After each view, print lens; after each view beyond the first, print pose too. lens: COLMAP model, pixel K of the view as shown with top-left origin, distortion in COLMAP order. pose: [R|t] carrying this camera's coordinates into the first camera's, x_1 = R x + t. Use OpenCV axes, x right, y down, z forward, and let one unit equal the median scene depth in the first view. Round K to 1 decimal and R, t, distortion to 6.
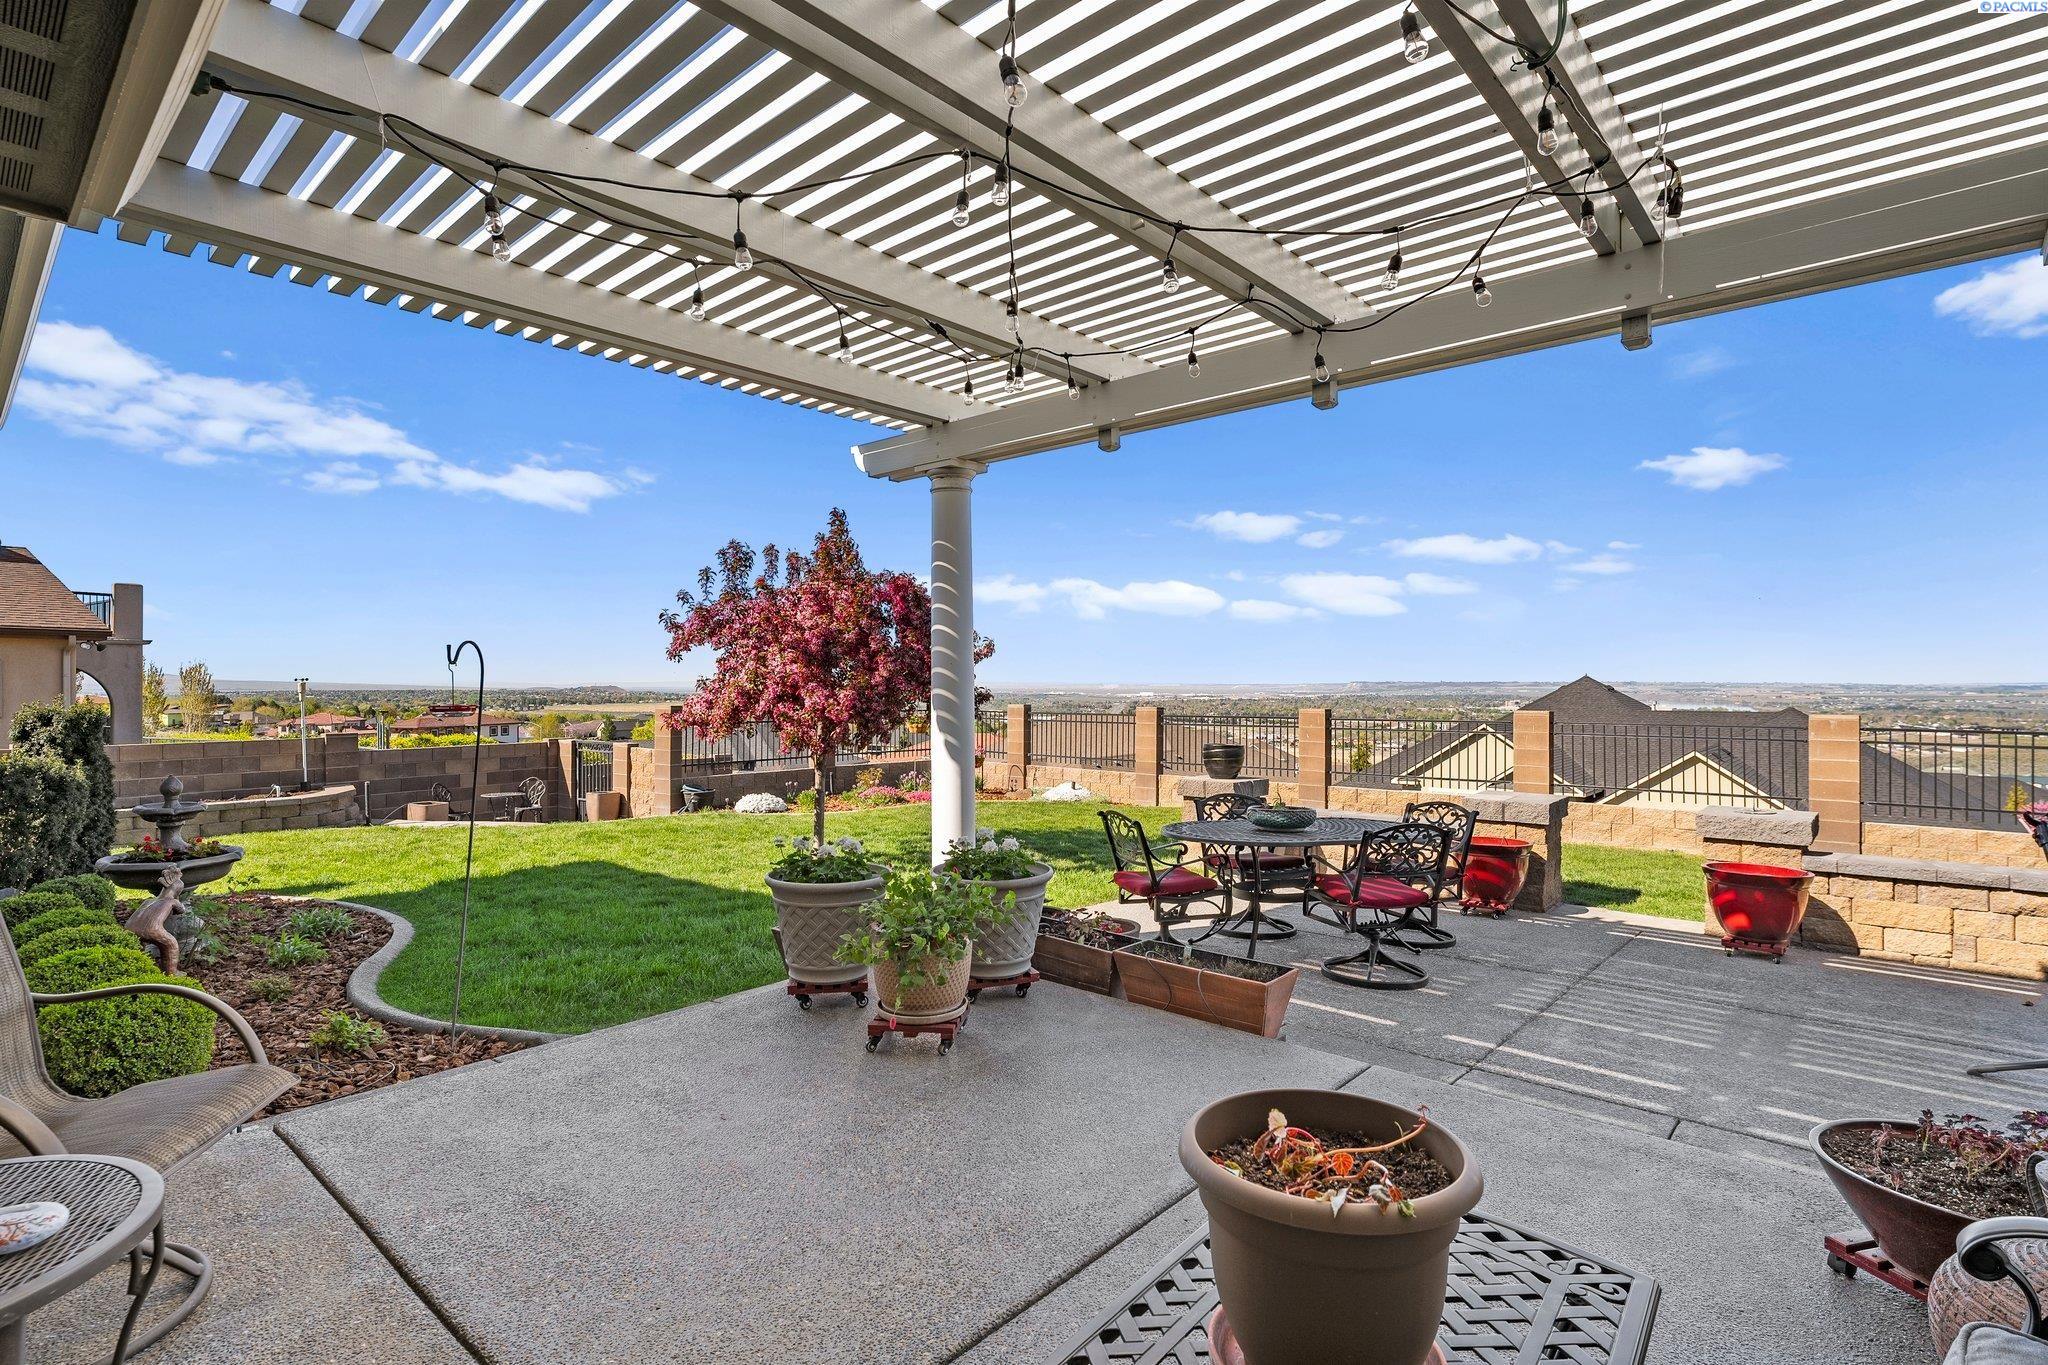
lens RADIAL K [[999.8, 0, 1009.4], [0, 999.8, 679.9], [0, 0, 1]] dist [-0.001151, 0.000370]
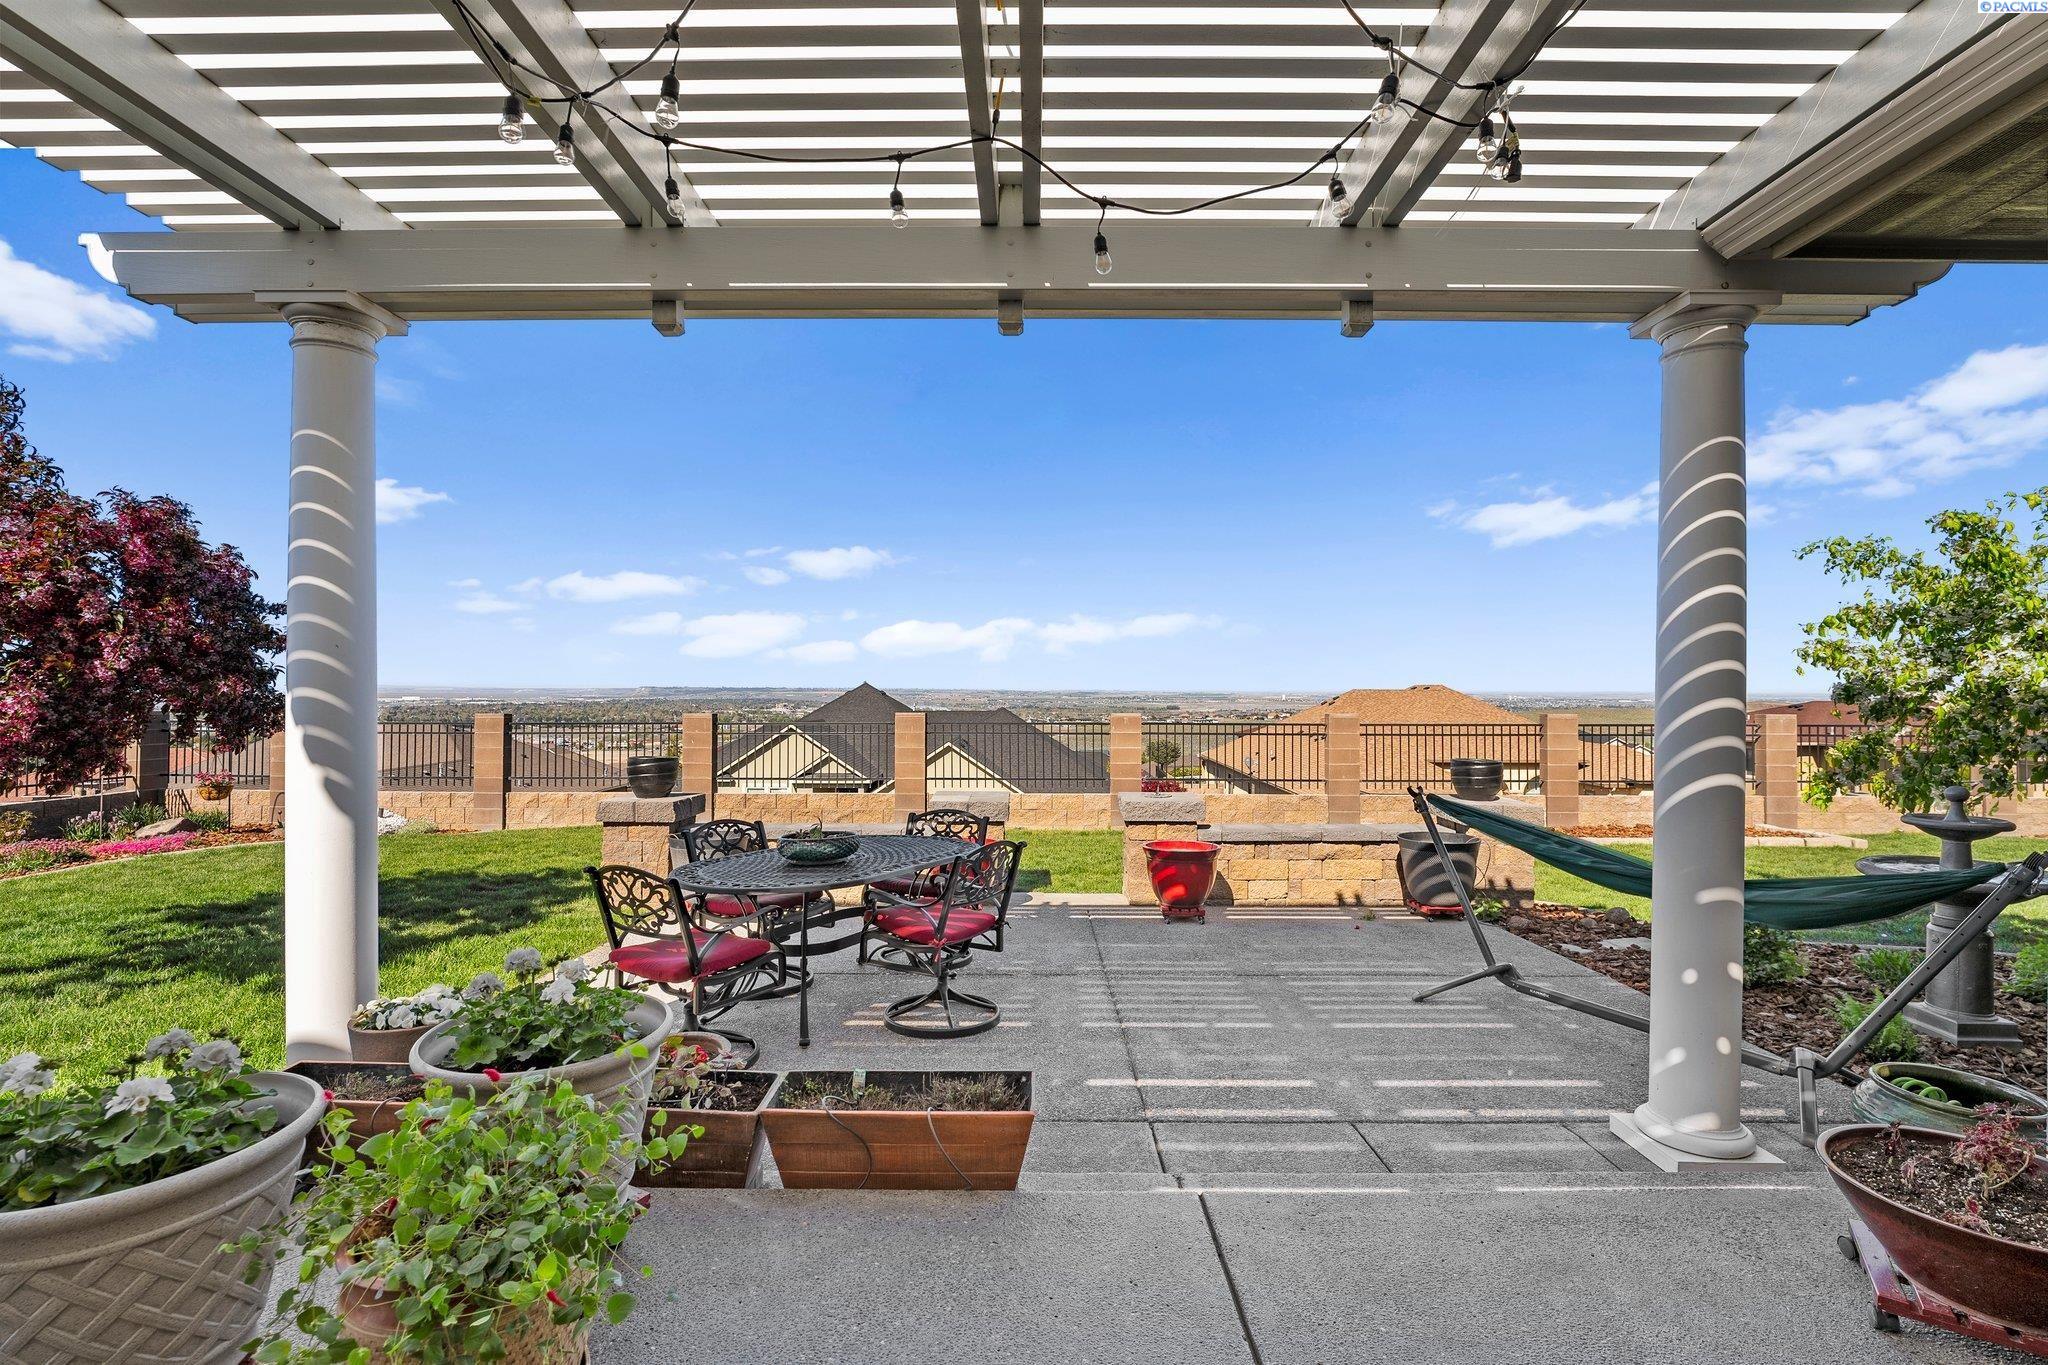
lens RADIAL K [[909.7, 0, 1033.6], [0, 909.7, 684.2], [0, 0, 1]] dist [-0.012551, 0.000432]
pose [[0.739783, 0.008651, 0.672789, -0.104451], [-0.007775, 0.999960, -0.004309, 0.004887], [-0.672800, -0.002044, 0.739822, 0.322646]]
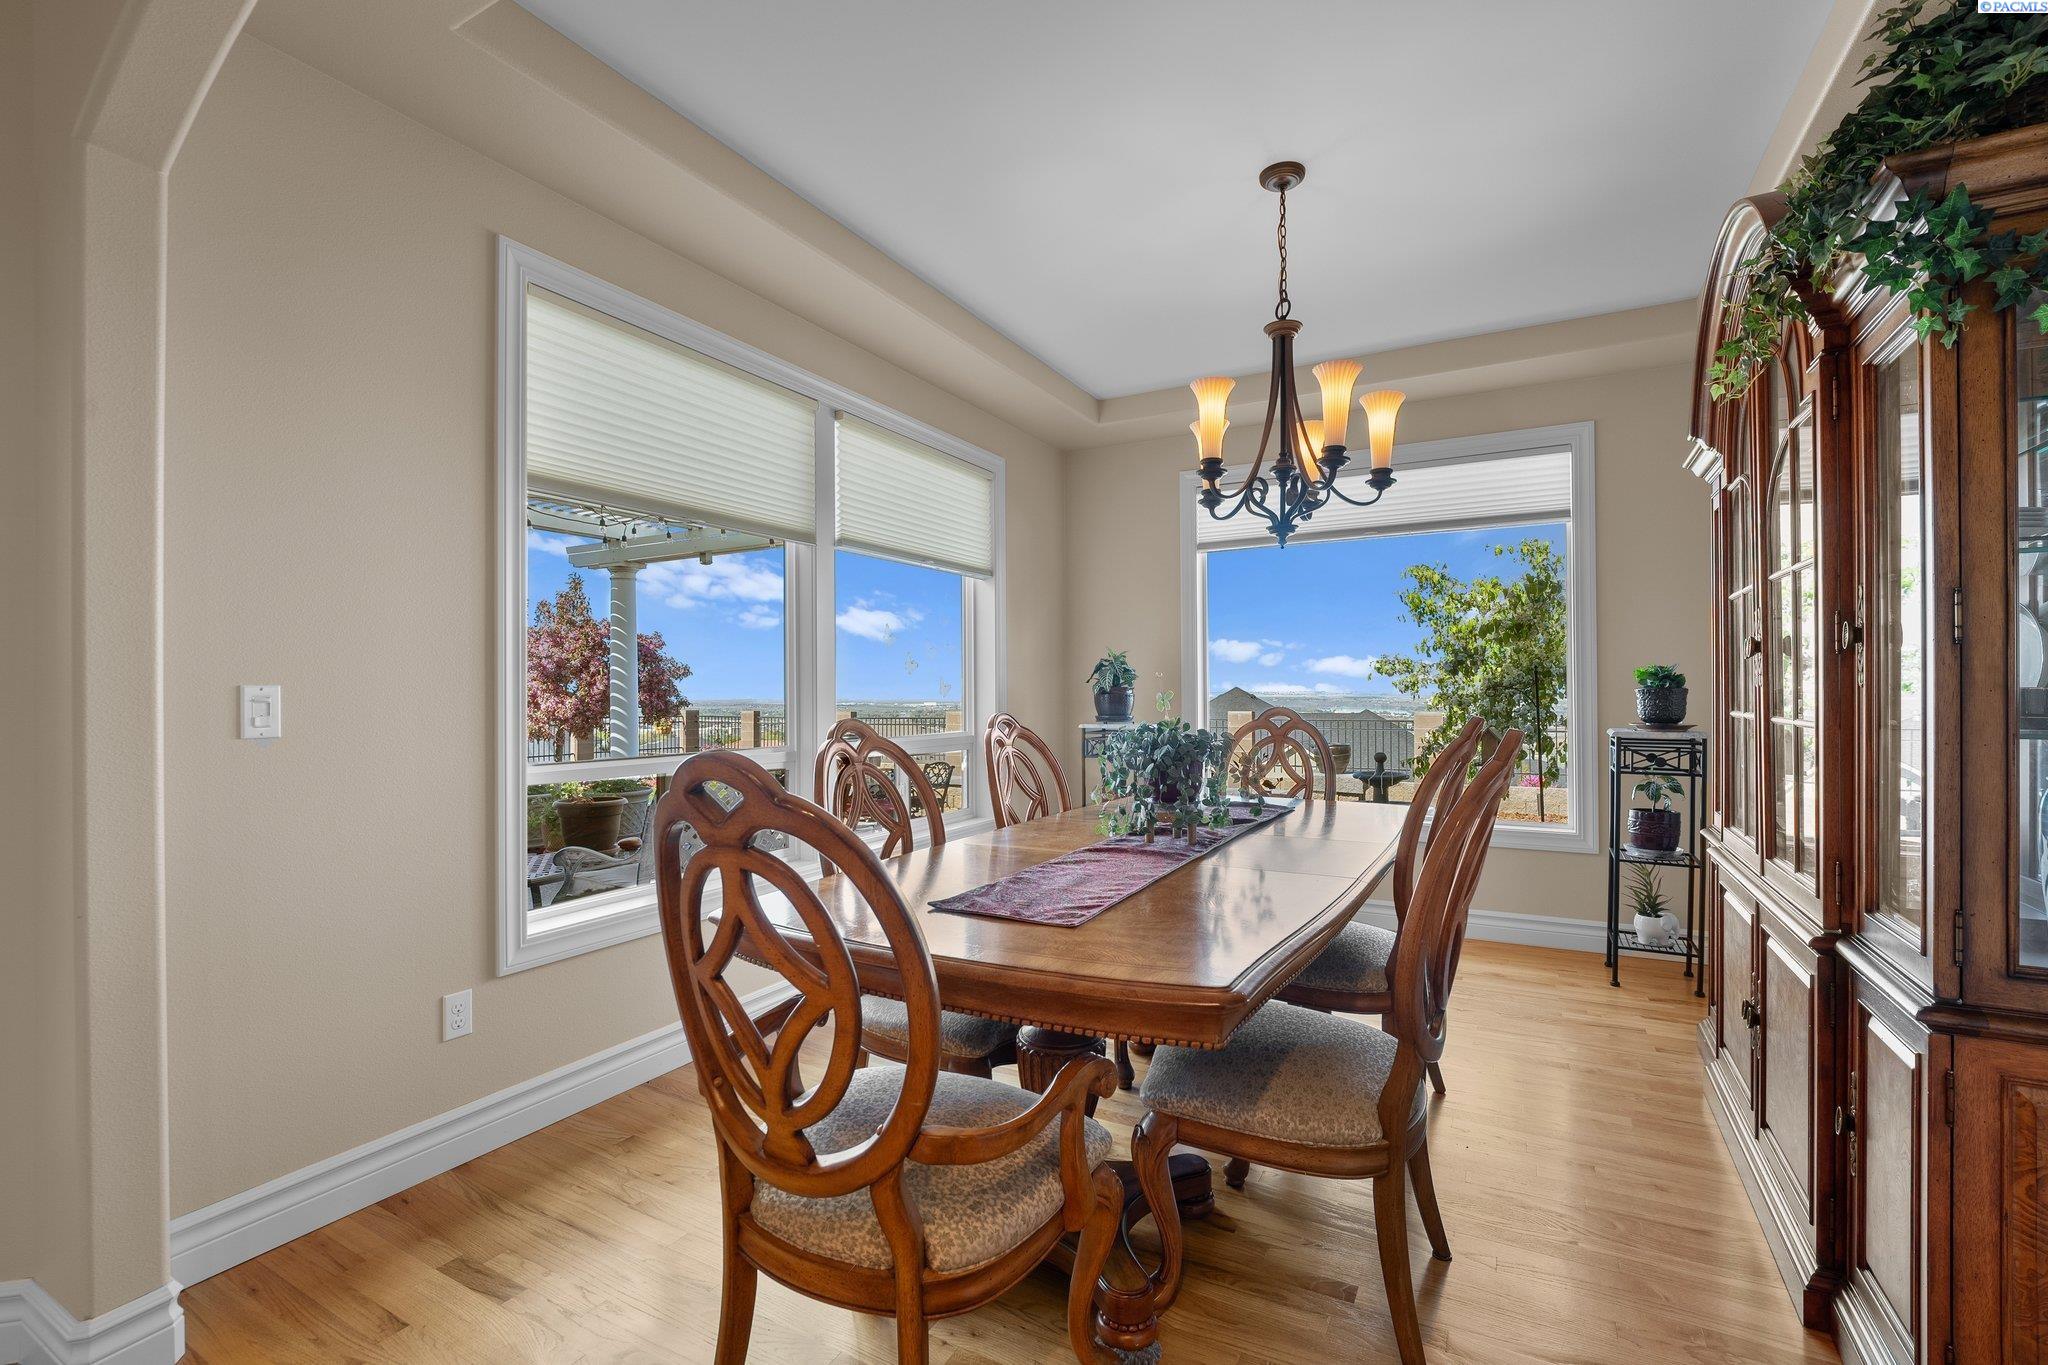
lens RADIAL K [[902.9, 0, 1024.0], [0, 902.9, 682.5], [0, 0, 1]] dist [0.000459, 0.000024]
pose [[0.974348, 0.001358, 0.225044, 0.246810], [0.000728, 0.999958, -0.009185, -0.001699], [-0.225047, 0.009113, 0.974305, -0.609733]]
